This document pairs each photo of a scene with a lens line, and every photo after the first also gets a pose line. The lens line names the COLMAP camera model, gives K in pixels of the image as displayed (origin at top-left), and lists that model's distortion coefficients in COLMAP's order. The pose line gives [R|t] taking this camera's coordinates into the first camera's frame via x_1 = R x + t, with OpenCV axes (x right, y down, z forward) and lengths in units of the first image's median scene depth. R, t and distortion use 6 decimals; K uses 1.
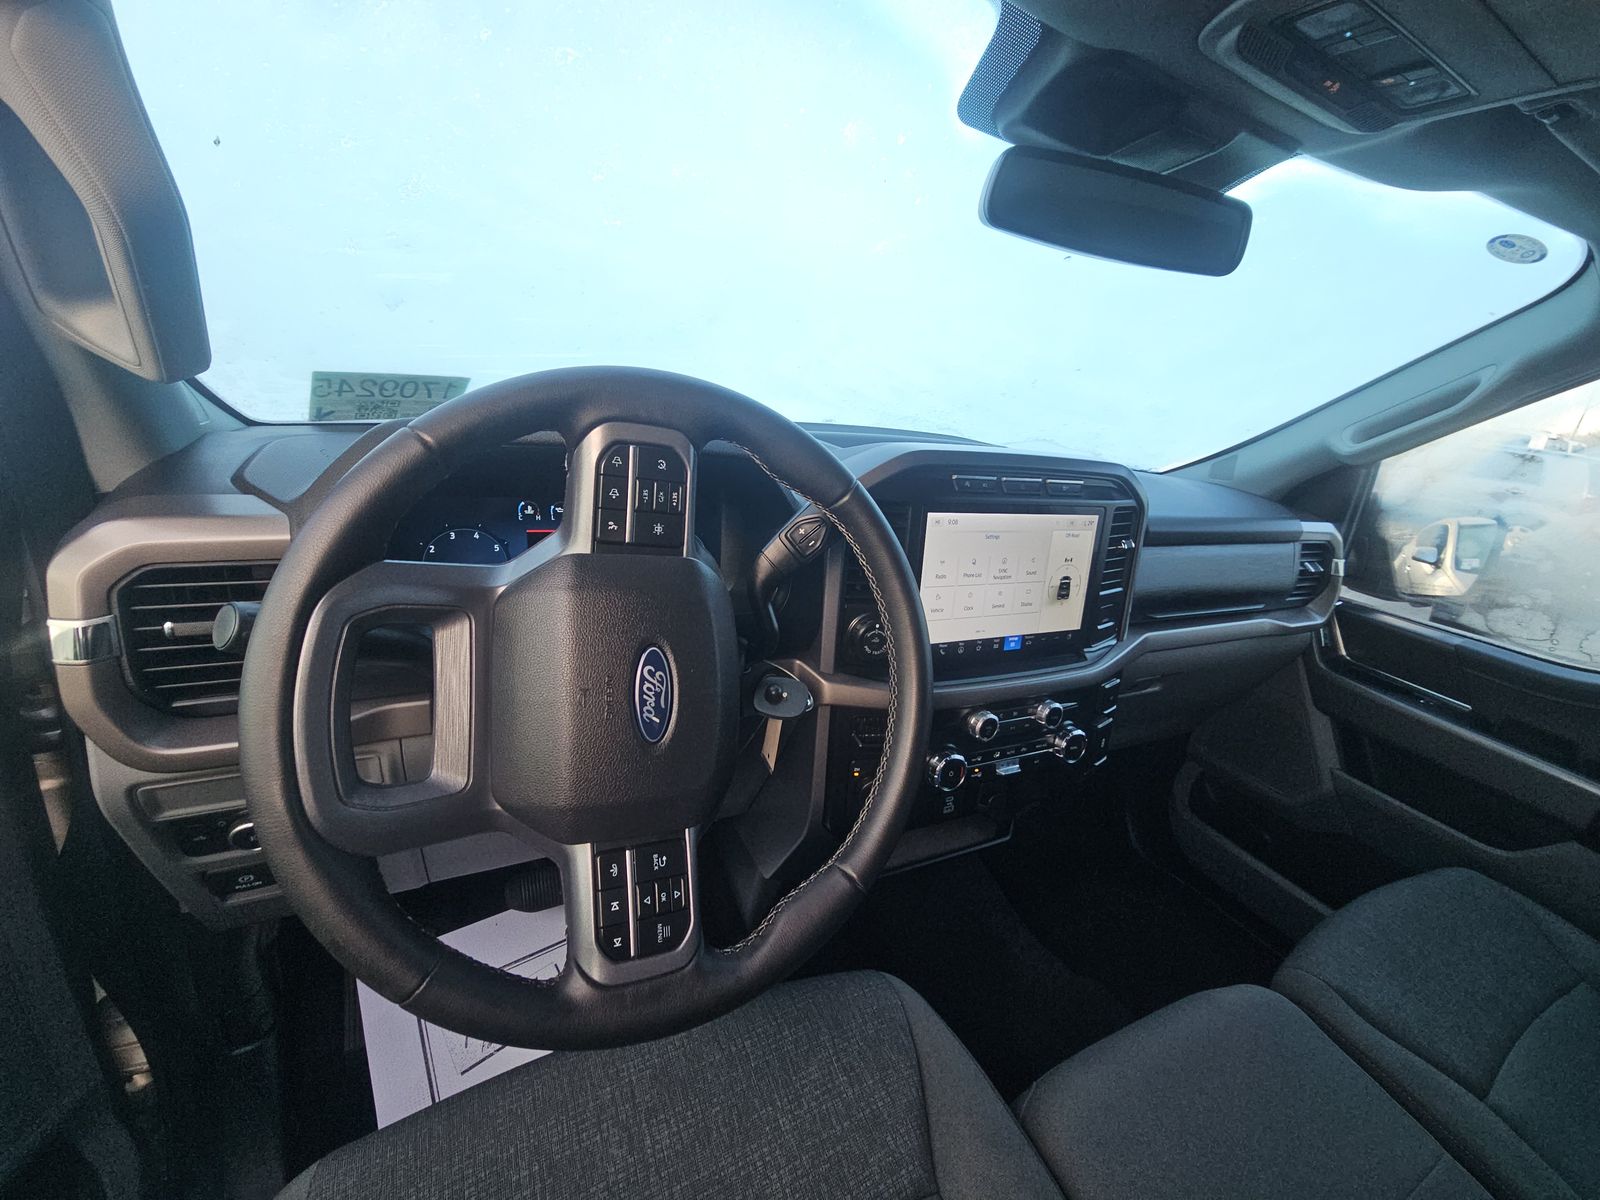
lens RADIAL K [[639.0, 0, 806.9], [0, 639.0, 617.1], [0, 0, 1]] dist [0.000432, -0.006918]
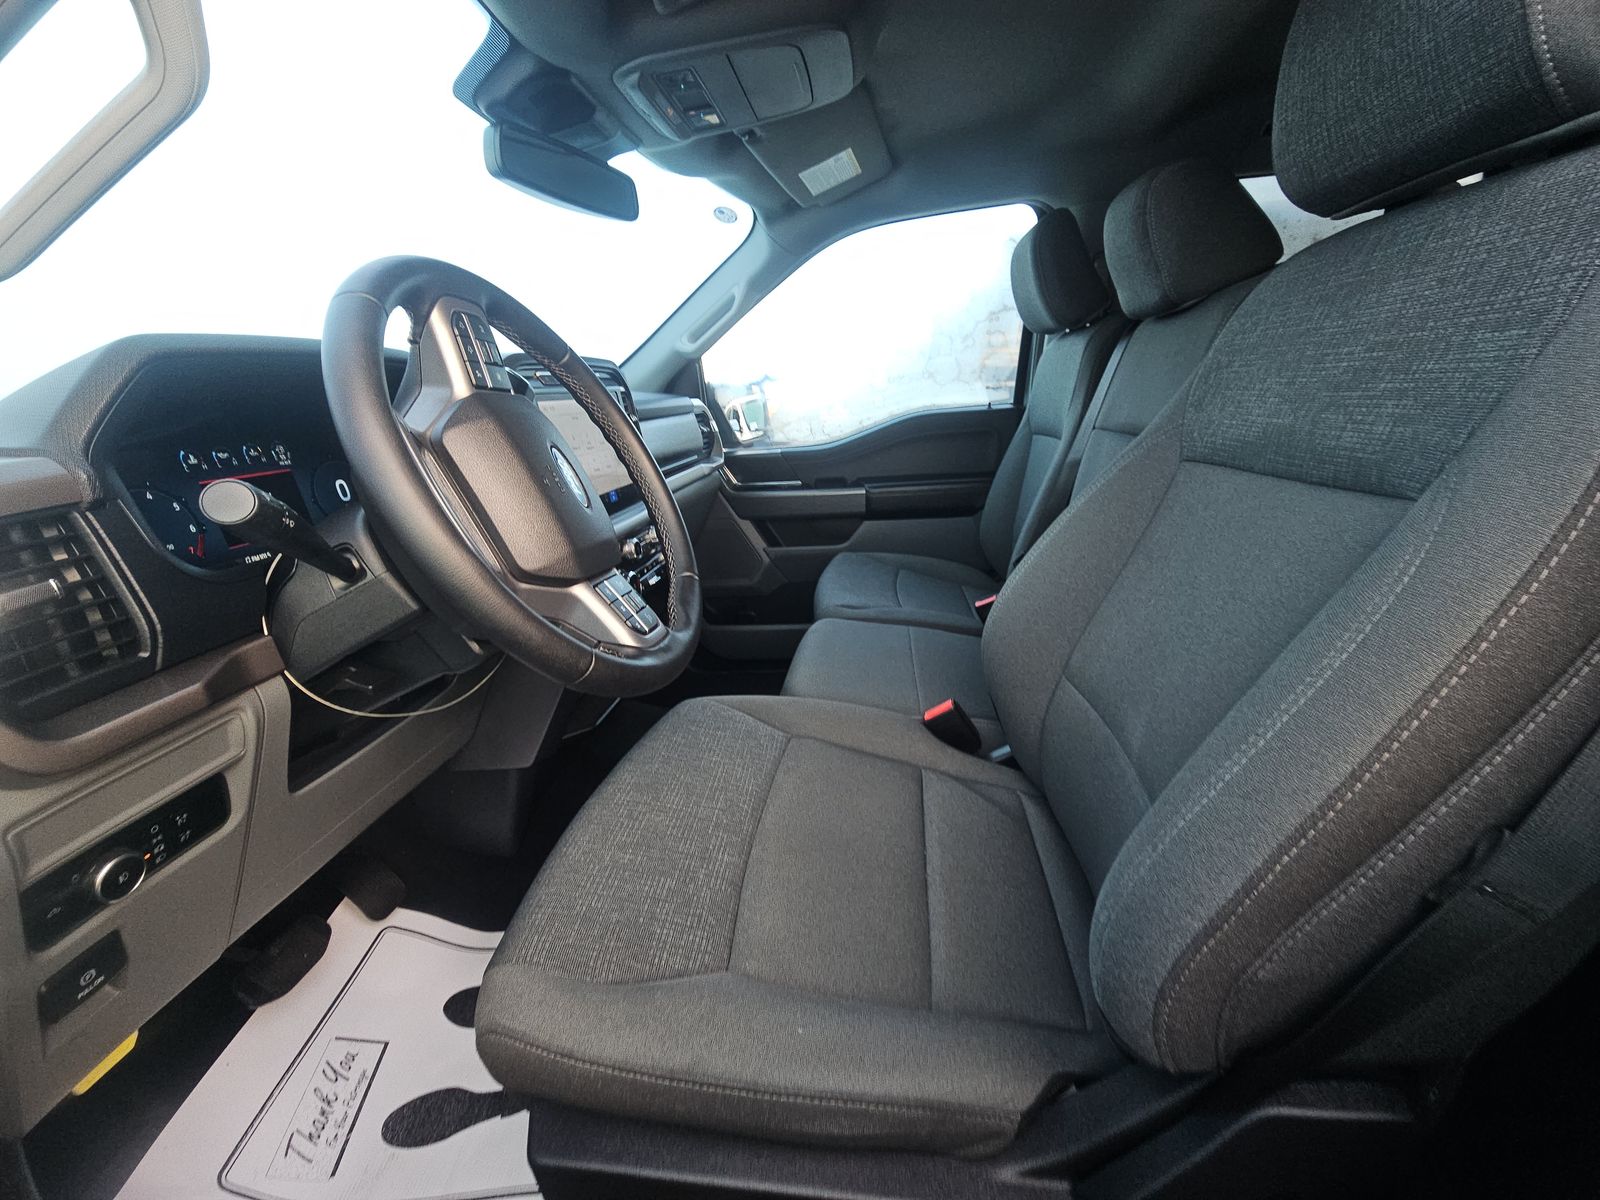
lens RADIAL K [[639.0, 0, 806.9], [0, 639.0, 617.1], [0, 0, 1]] dist [0.000432, -0.006918]
pose [[0.541861, -0.416108, 0.730234, -0.657701], [0.406180, 0.890291, 0.205913, 0.185290], [-0.735802, 0.185030, 0.651428, -0.174103]]
